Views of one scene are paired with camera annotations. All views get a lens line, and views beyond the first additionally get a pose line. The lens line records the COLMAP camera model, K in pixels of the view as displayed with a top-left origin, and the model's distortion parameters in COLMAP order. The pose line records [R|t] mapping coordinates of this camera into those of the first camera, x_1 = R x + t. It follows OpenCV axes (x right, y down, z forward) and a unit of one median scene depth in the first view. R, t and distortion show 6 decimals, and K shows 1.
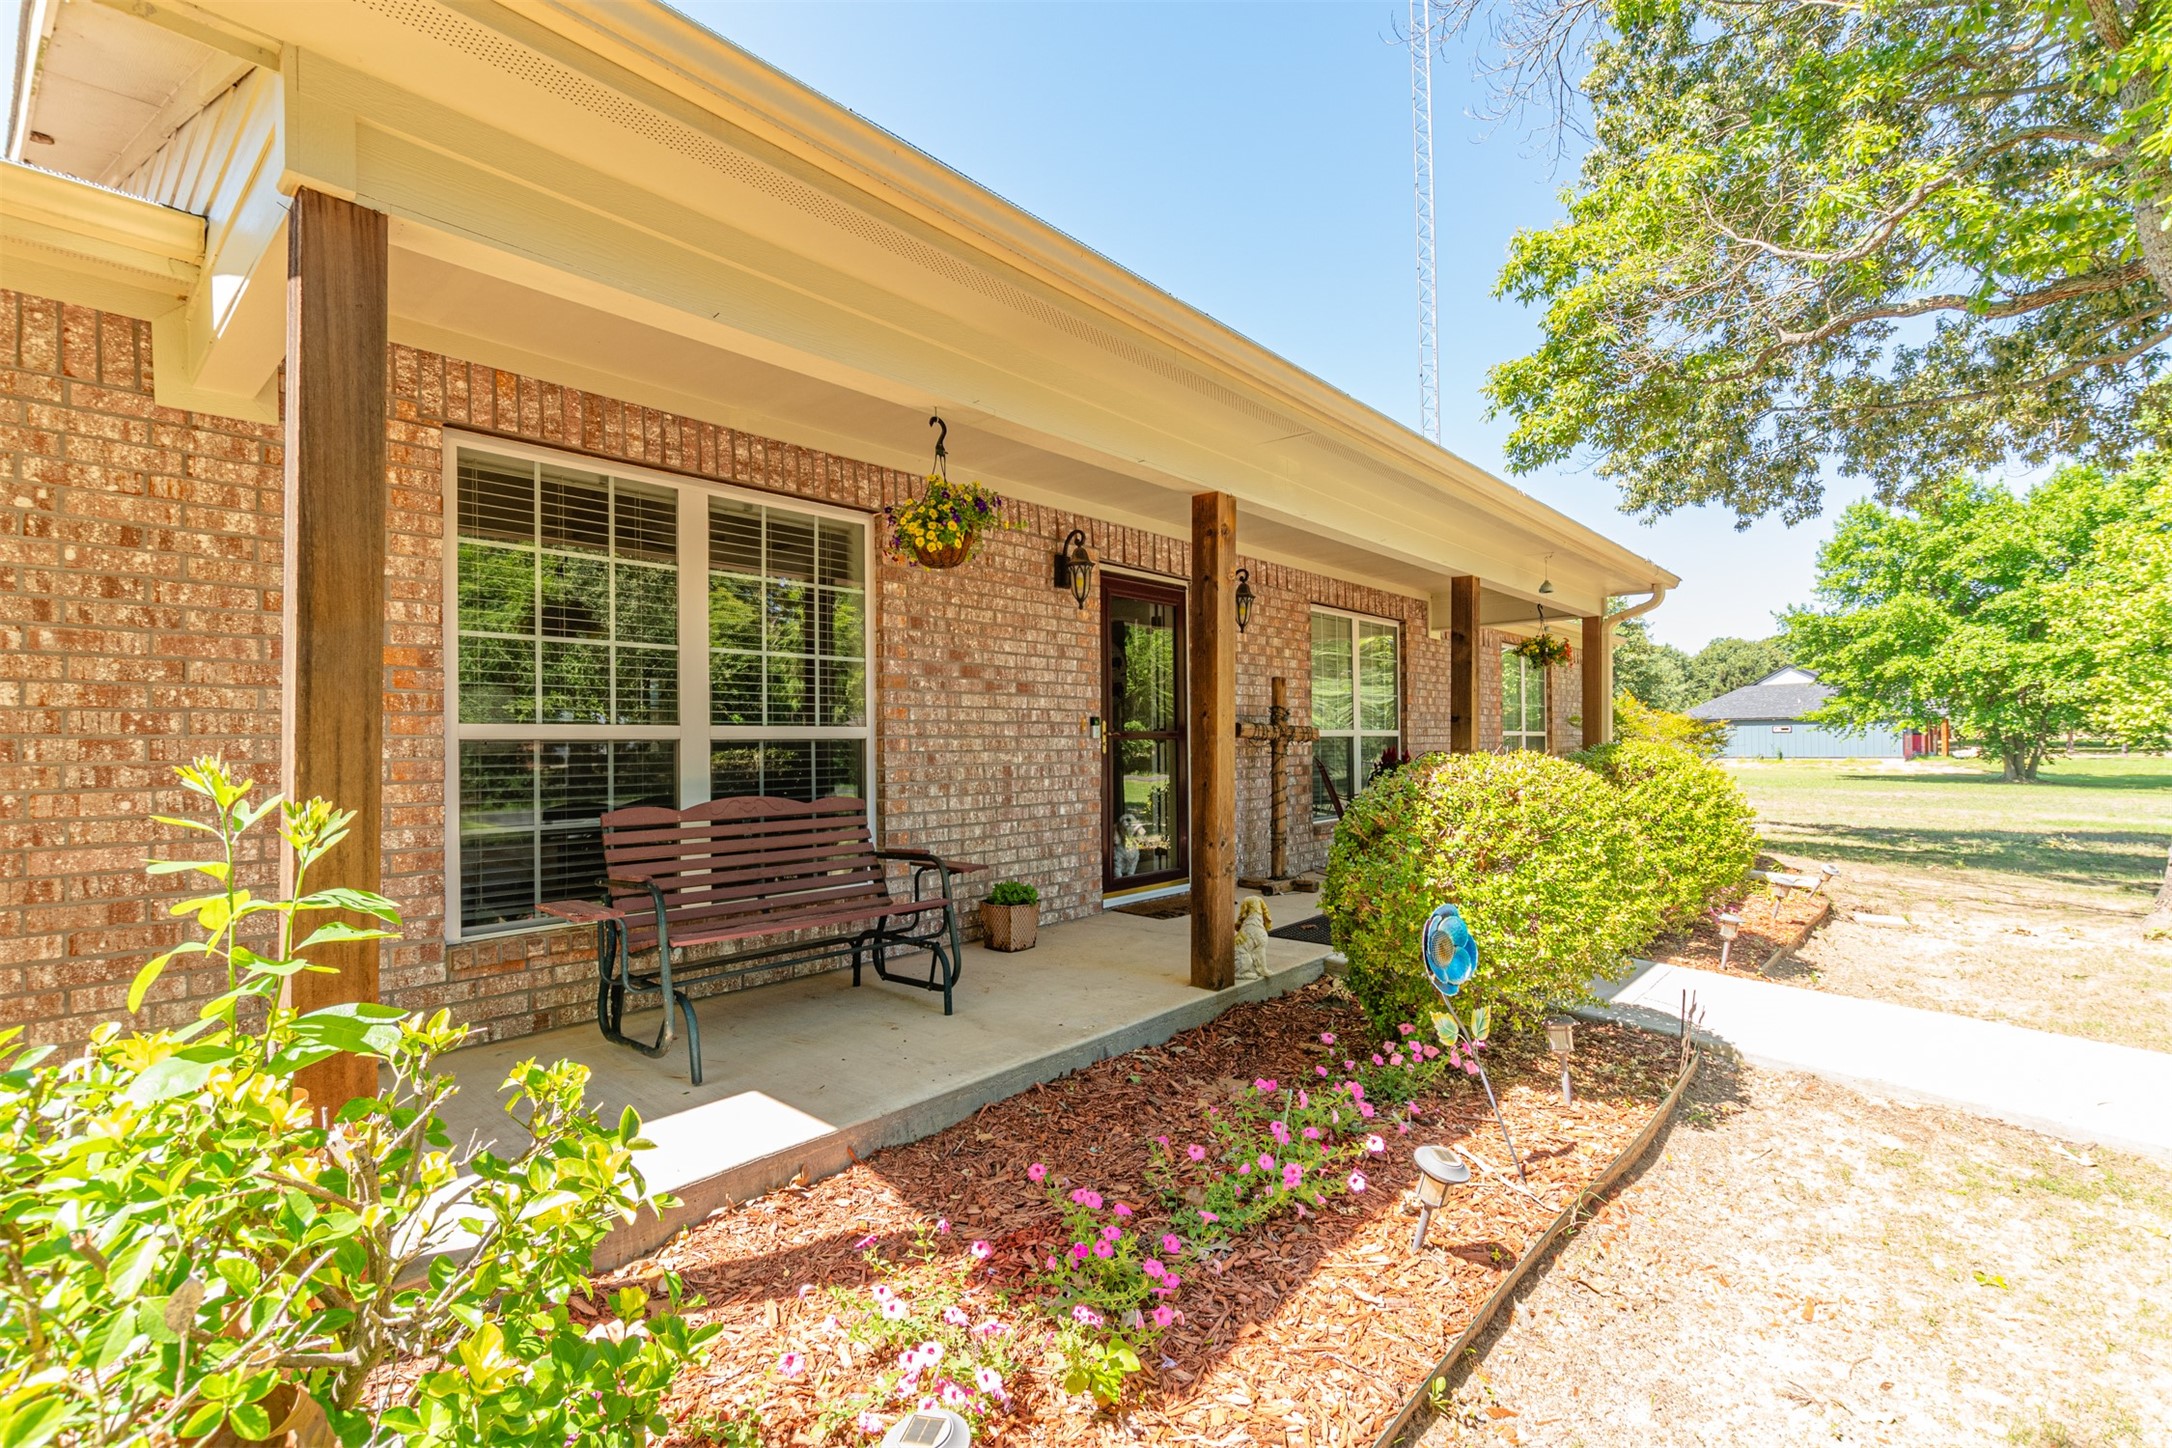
lens RADIAL K [[957.4, 0, 1100.5], [0, 957.4, 730.9], [0, 0, 1]] dist [0.019507, 0.000209]
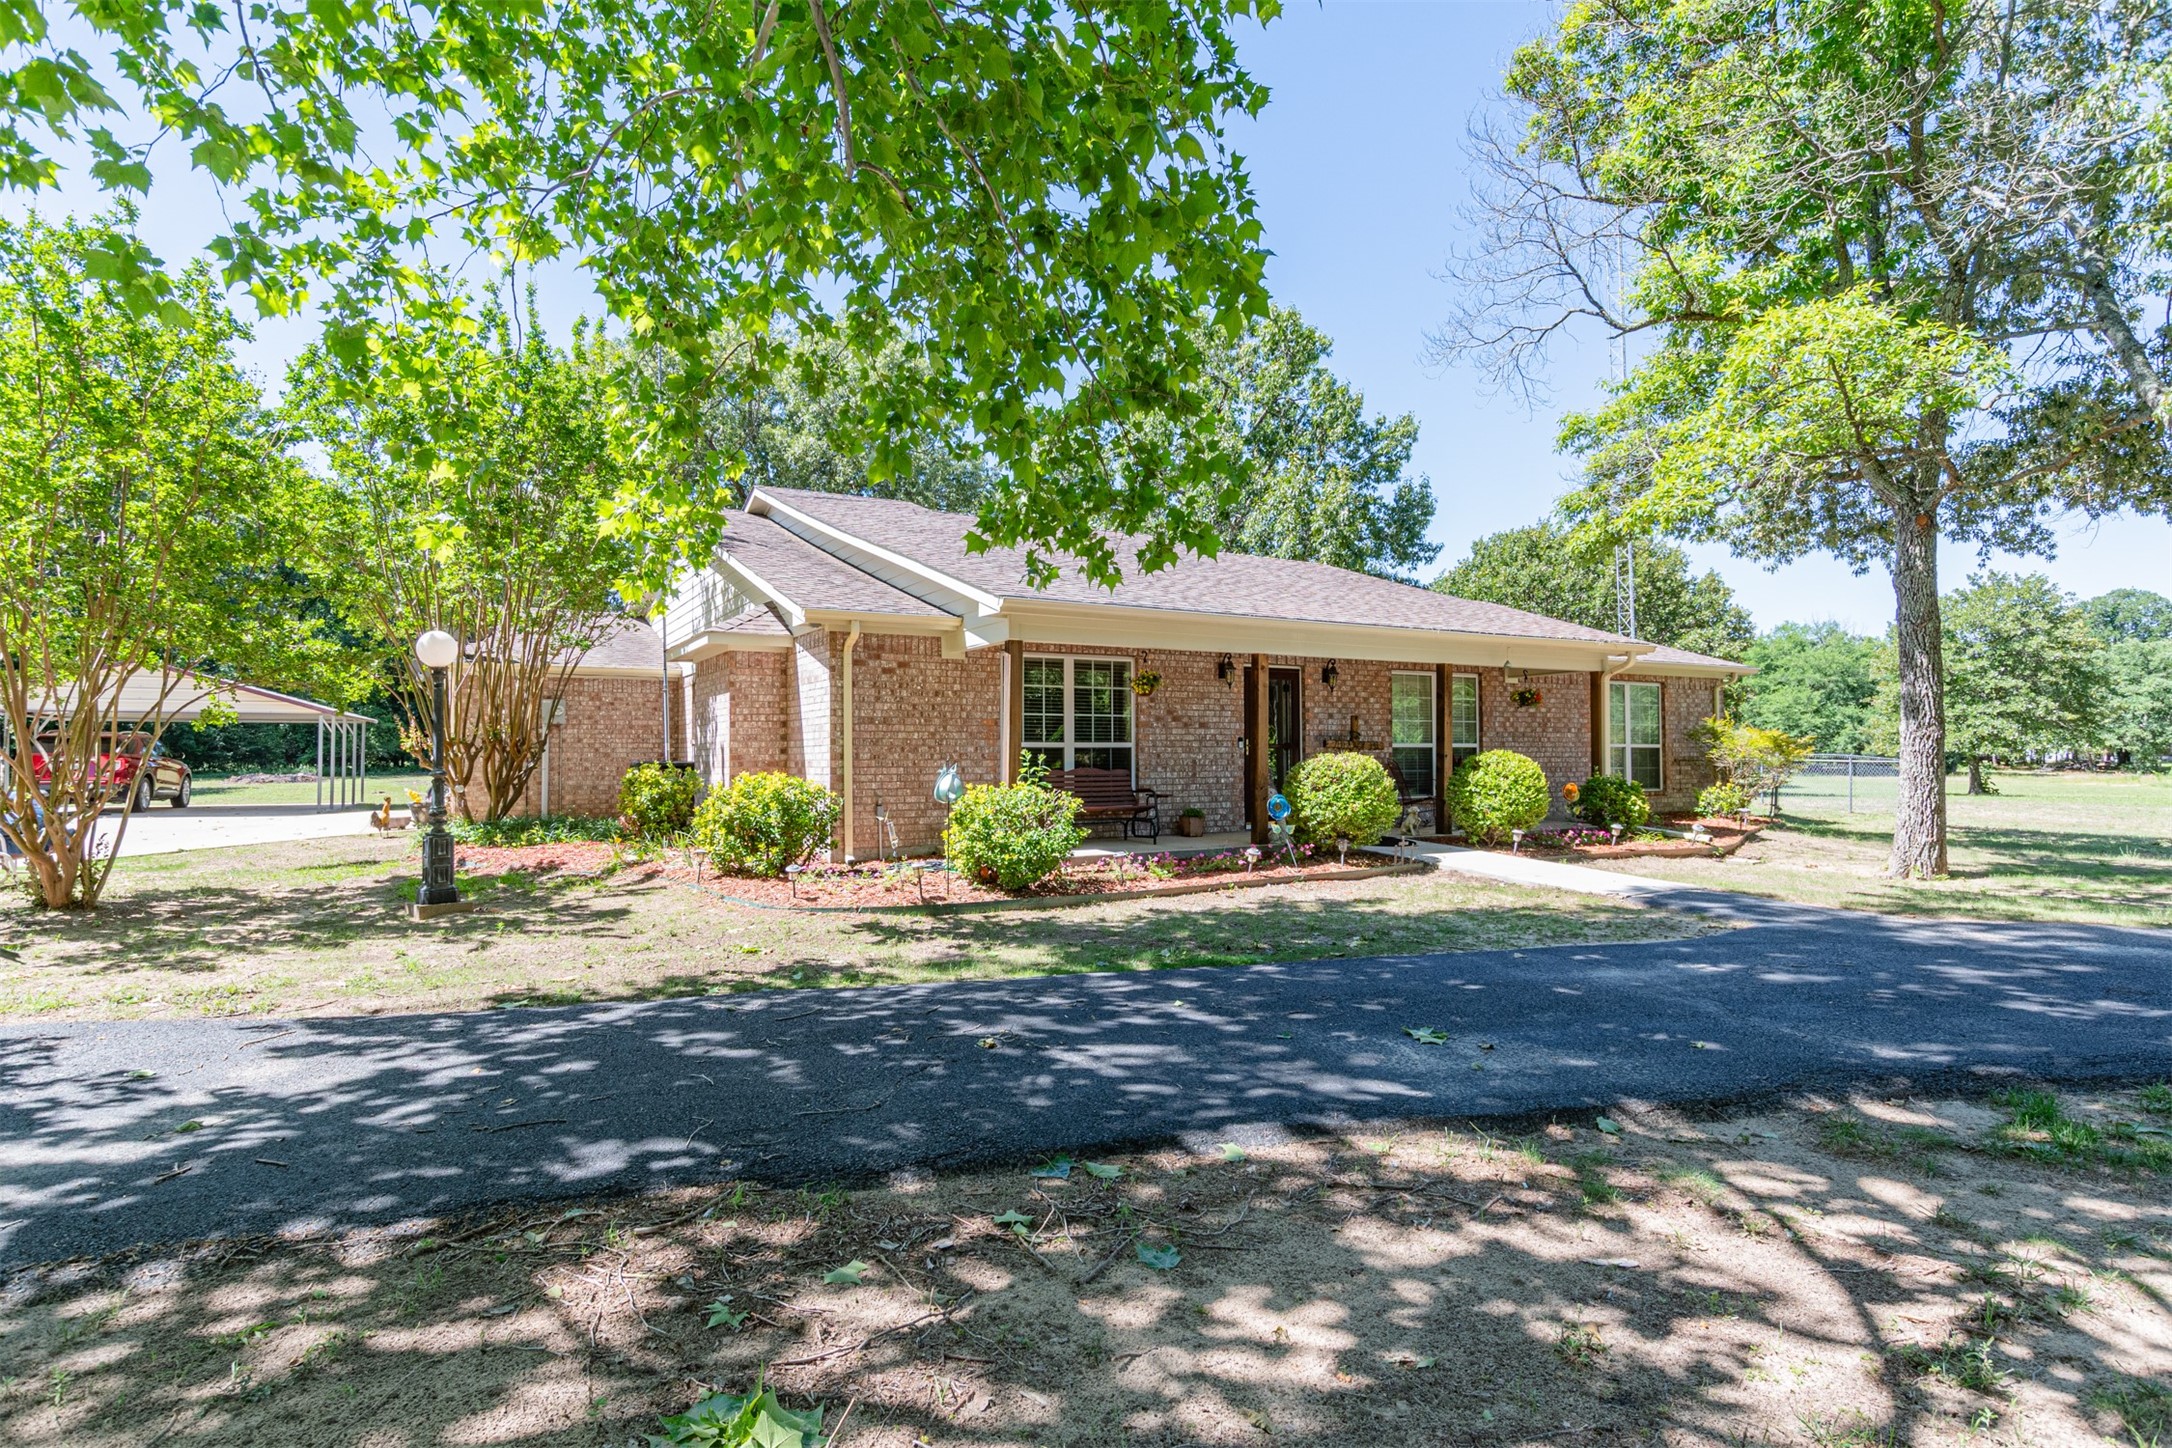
lens RADIAL K [[1151.5, 0, 1090.0], [0, 1151.5, 690.1], [0, 0, 1]] dist [-0.003704, 0.000367]
pose [[0.940695, -0.014914, -0.338927, 0.634275], [0.001603, 0.999217, -0.039521, -0.022324], [0.339251, 0.036634, 0.939982, -1.769323]]
